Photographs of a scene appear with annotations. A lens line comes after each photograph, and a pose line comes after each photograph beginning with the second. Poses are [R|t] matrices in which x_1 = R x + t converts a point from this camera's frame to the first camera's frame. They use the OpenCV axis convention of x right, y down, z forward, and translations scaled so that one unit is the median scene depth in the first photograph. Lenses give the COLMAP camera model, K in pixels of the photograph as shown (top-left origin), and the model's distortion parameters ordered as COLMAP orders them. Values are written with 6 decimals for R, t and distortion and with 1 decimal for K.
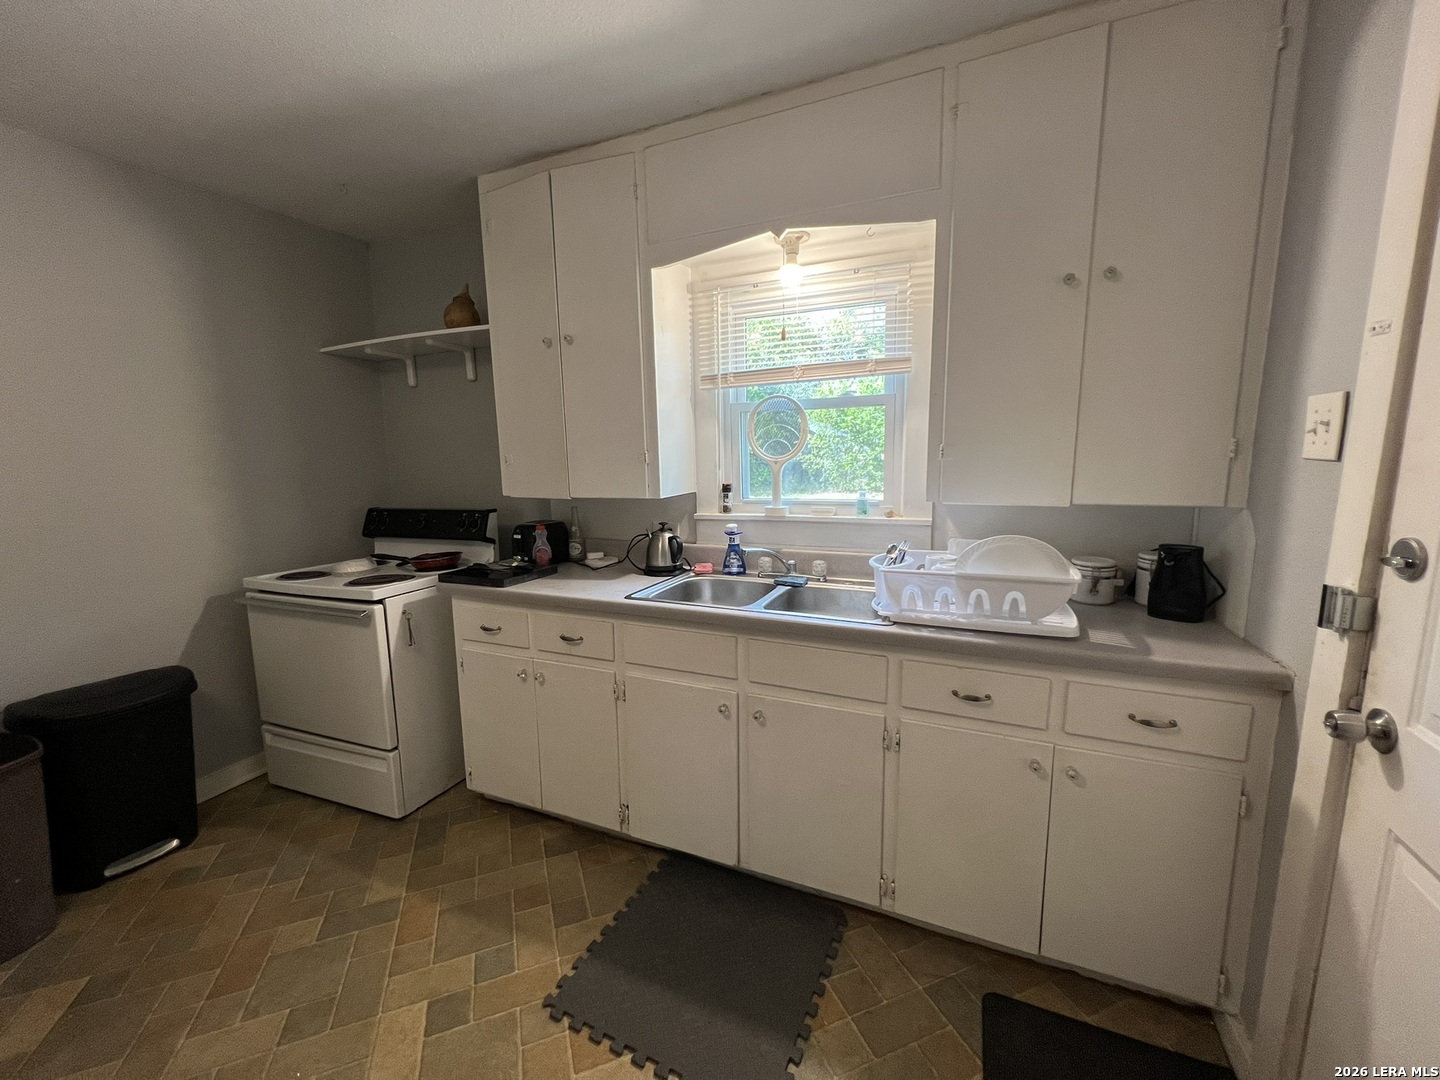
lens RADIAL K [[576.4, 0, 716.6], [0, 576.4, 537.1], [0, 0, 1]] dist [-0.003144, 0.000281]
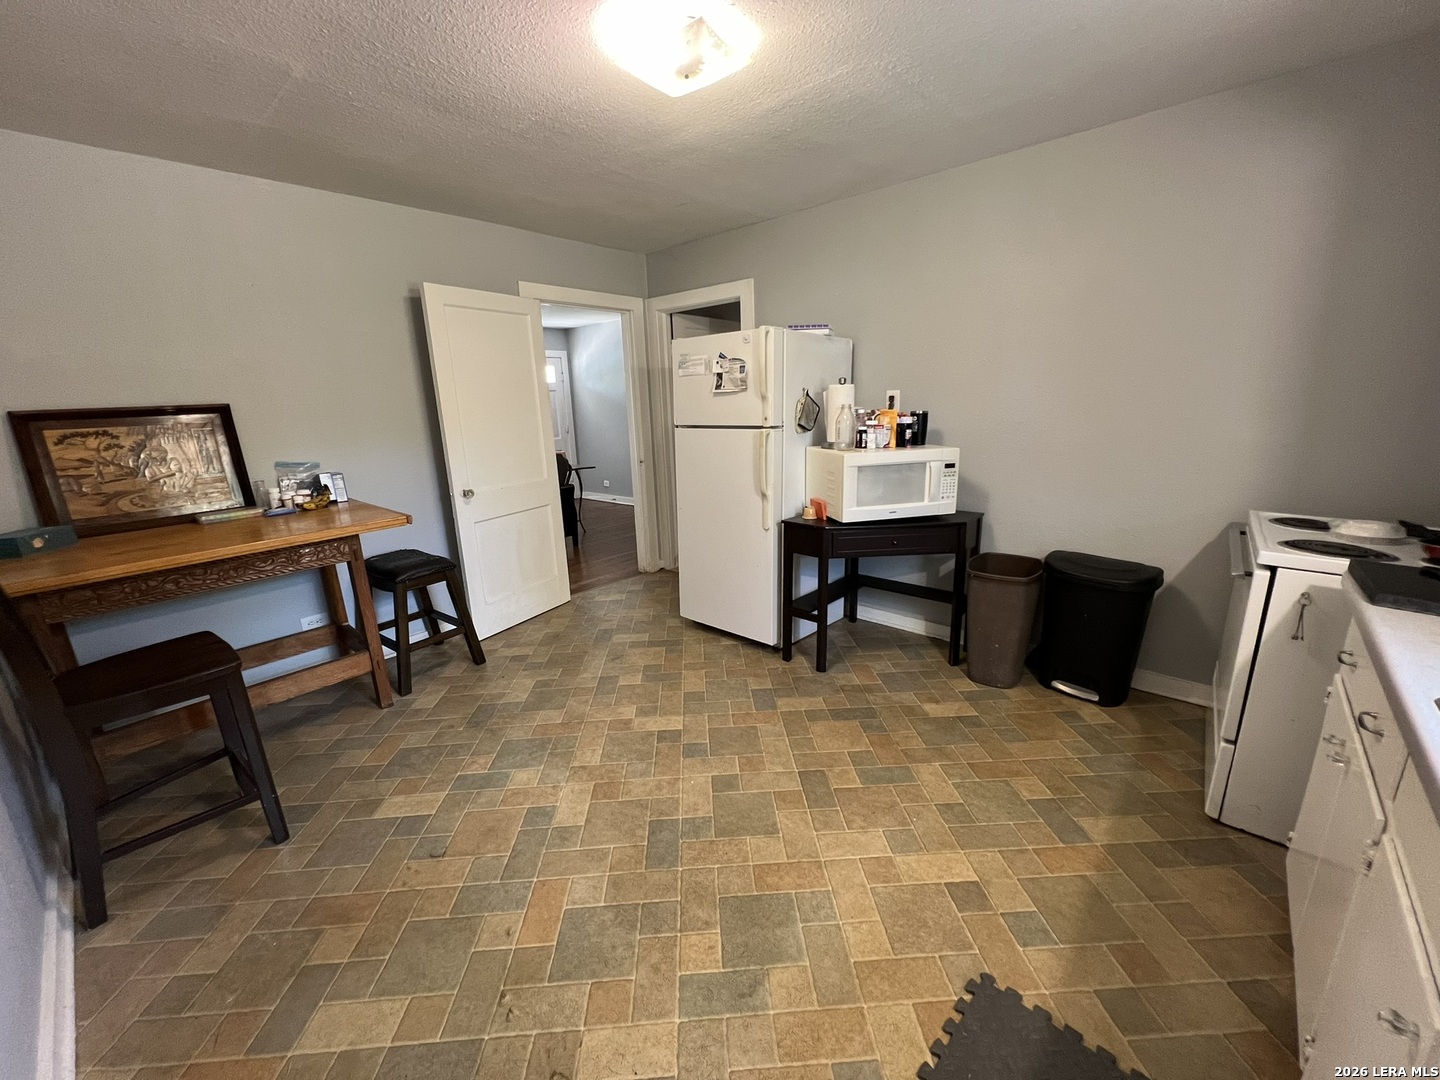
lens RADIAL K [[576.4, 0, 715.8], [0, 576.4, 537.2], [0, 0, 1]] dist [-0.003144, 0.000281]
pose [[-0.313510, 0.251825, -0.915585, 0.430212], [-0.107511, 0.948582, 0.297714, -0.095594], [0.943479, 0.191772, -0.270316, 0.559936]]
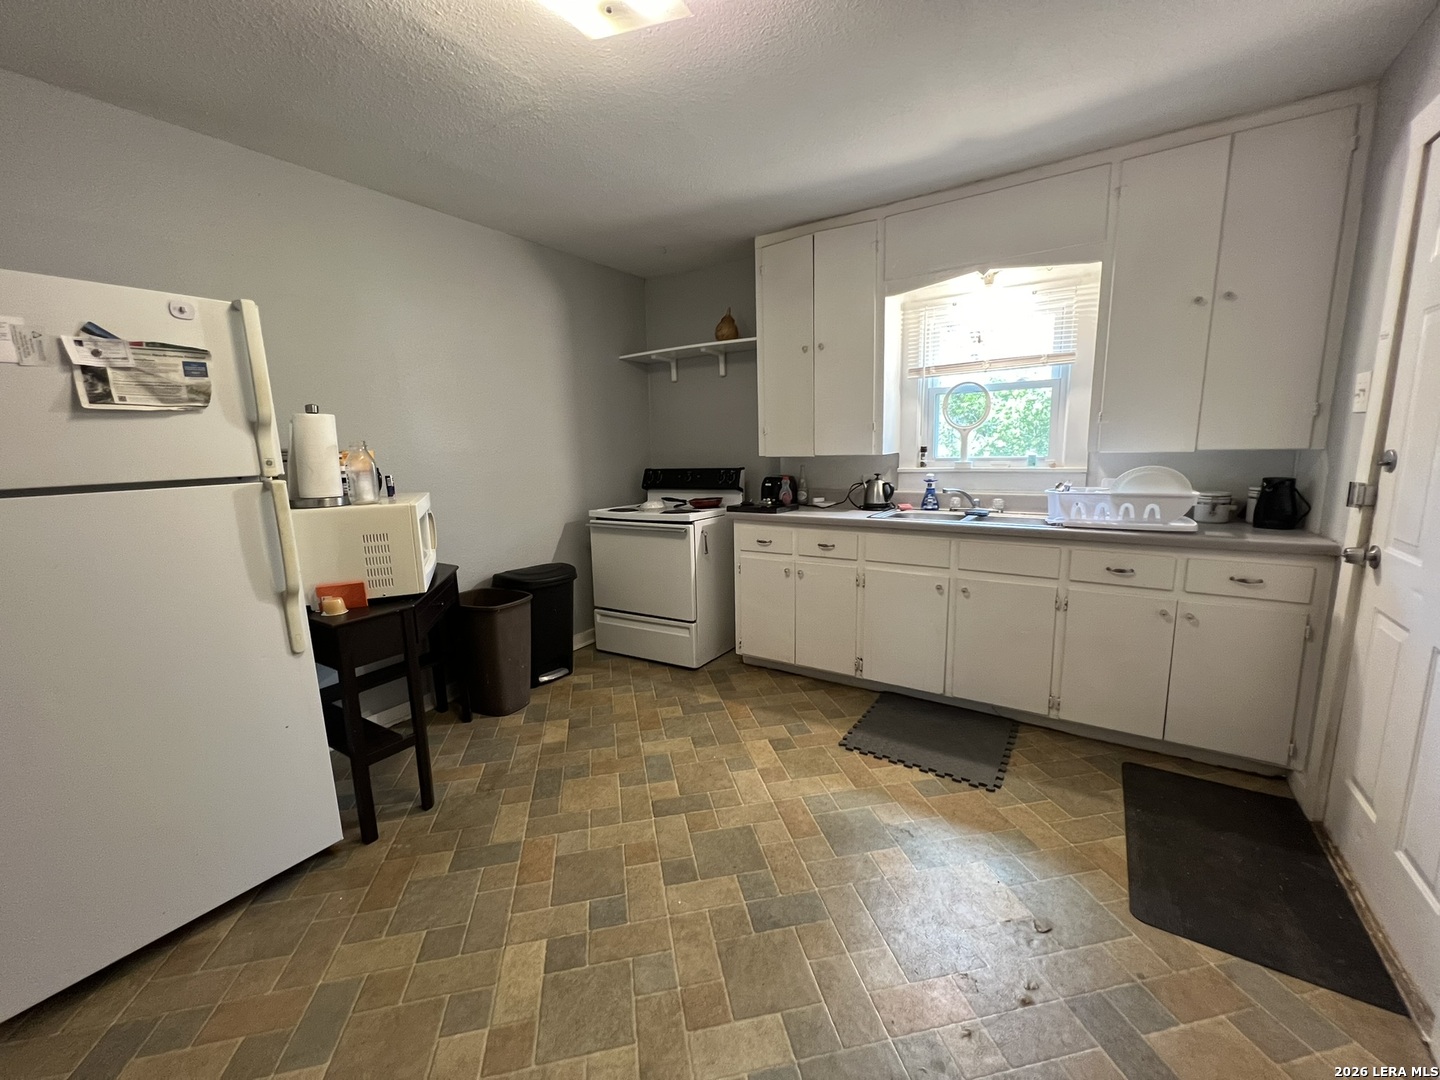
lens RADIAL K [[576.4, 0, 717.1], [0, 576.4, 537.4], [0, 0, 1]] dist [-0.003144, 0.000281]
pose [[0.986379, 0.020336, -0.163227, -0.309293], [-0.017763, 0.999694, 0.017205, 0.142418], [0.163527, -0.014071, 0.986439, -0.580897]]
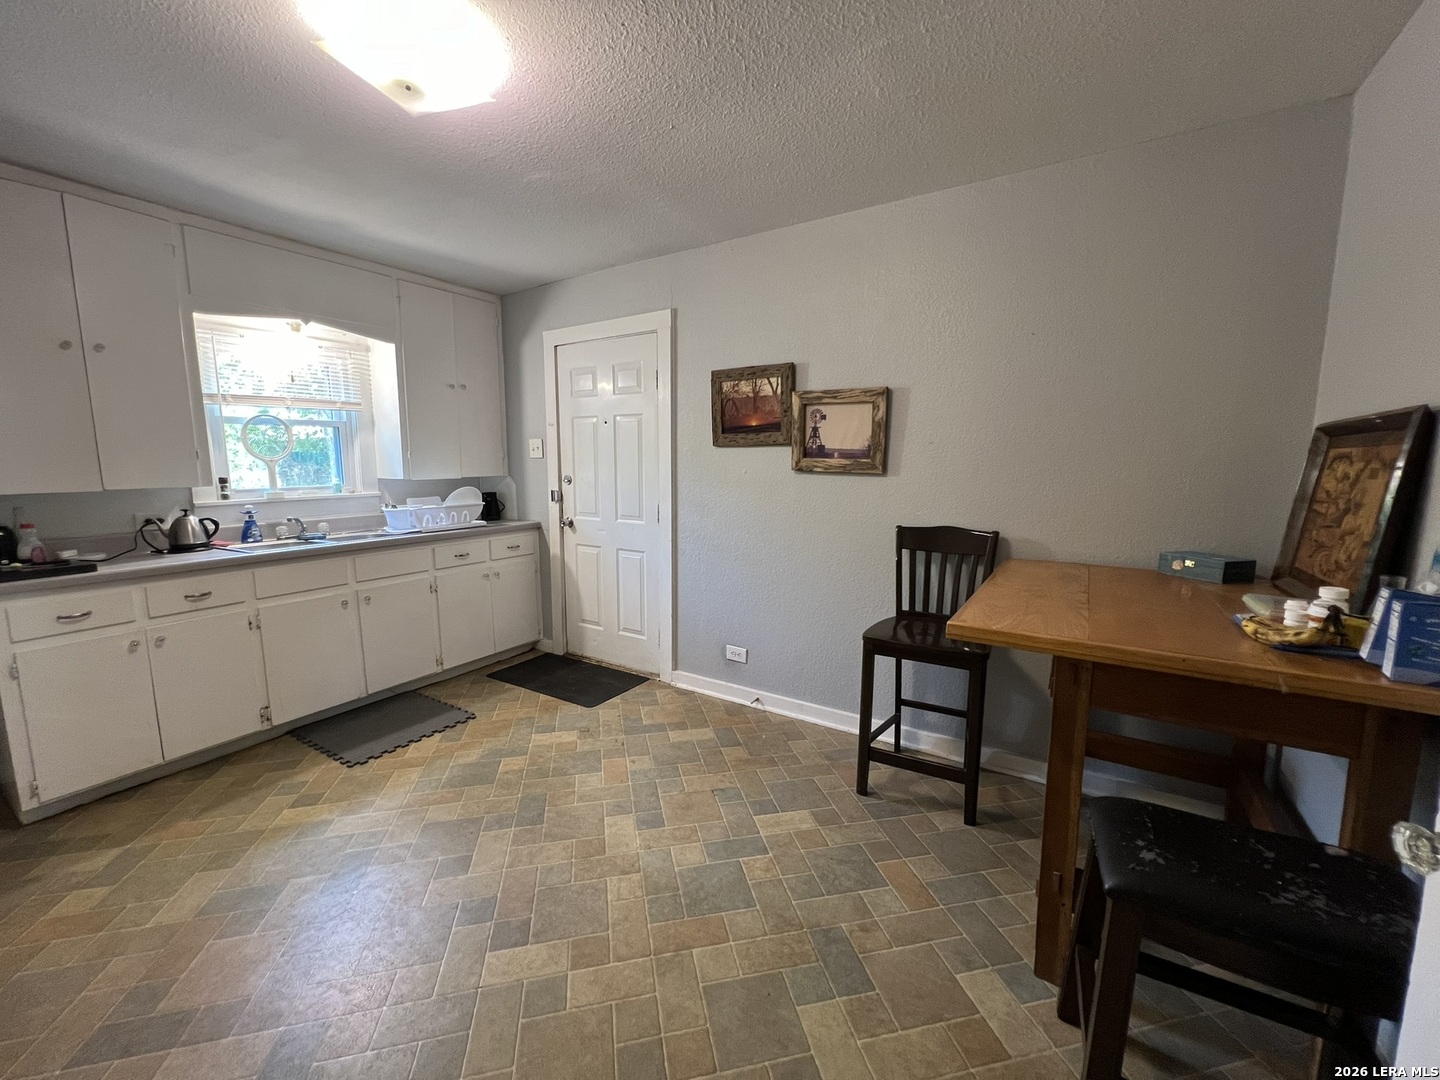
lens RADIAL K [[576.4, 0, 719.5], [0, 576.4, 535.0], [0, 0, 1]] dist [-0.003144, 0.000281]
pose [[0.145227, -0.109794, 0.983287, -1.405713], [0.150786, 0.984671, 0.087678, 0.114974], [-0.977841, 0.135533, 0.159557, -0.357389]]
